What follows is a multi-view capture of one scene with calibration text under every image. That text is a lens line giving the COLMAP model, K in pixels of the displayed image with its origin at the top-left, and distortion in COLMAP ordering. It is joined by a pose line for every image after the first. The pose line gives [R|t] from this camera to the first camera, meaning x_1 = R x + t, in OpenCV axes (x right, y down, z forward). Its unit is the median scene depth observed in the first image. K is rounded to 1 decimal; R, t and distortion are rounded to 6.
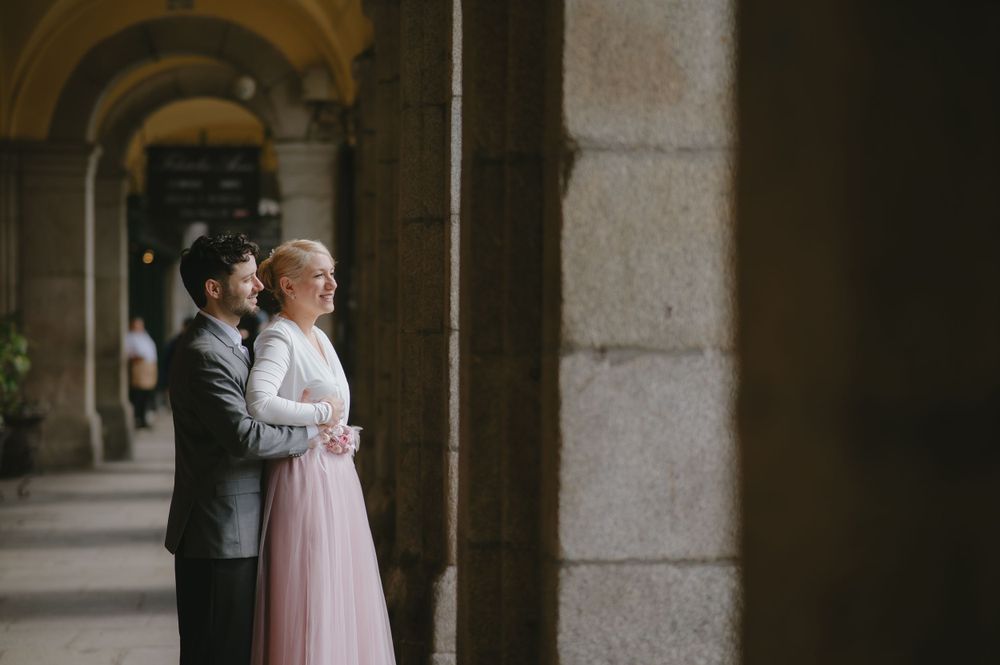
lens RADIAL K [[2234.7, 0, 500.0], [0, 2234.7, 332.5], [0, 0, 1]] dist [0.421092, -0.577436]
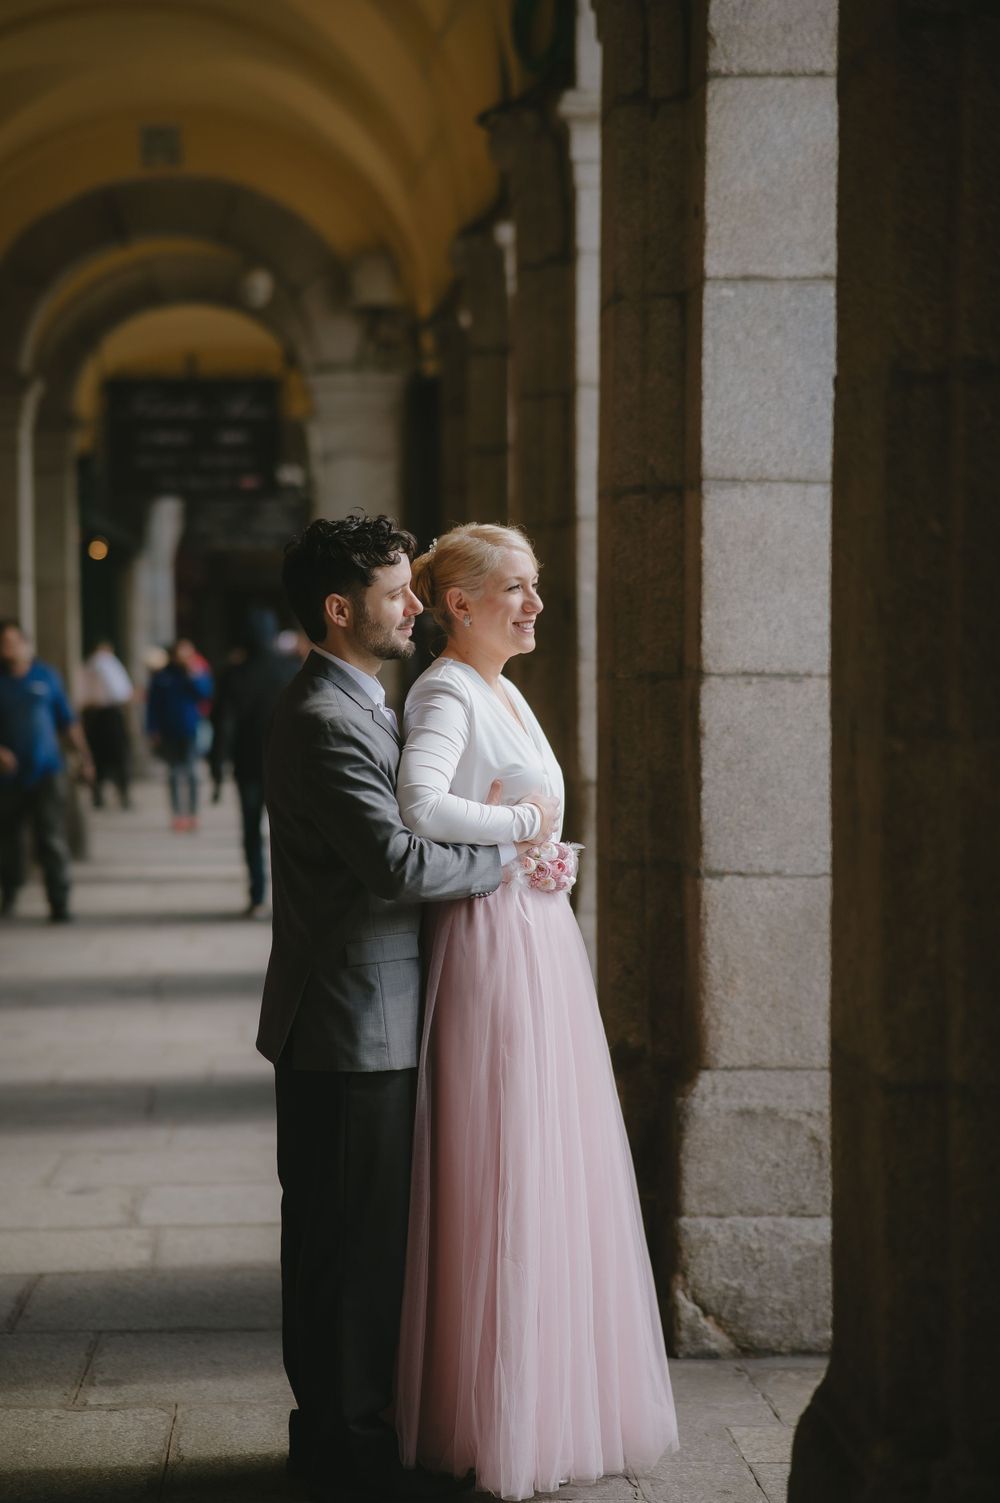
lens RADIAL K [[3358.7, 0, 502.9], [0, 3358.7, 705.0], [0, 0, 1]] dist [0.421092, -0.577436]
pose [[0.999507, -0.004737, -0.031050, -0.057229], [0.005159, 0.999895, 0.013513, -0.006352], [0.030983, -0.013667, 0.999426, 0.125504]]
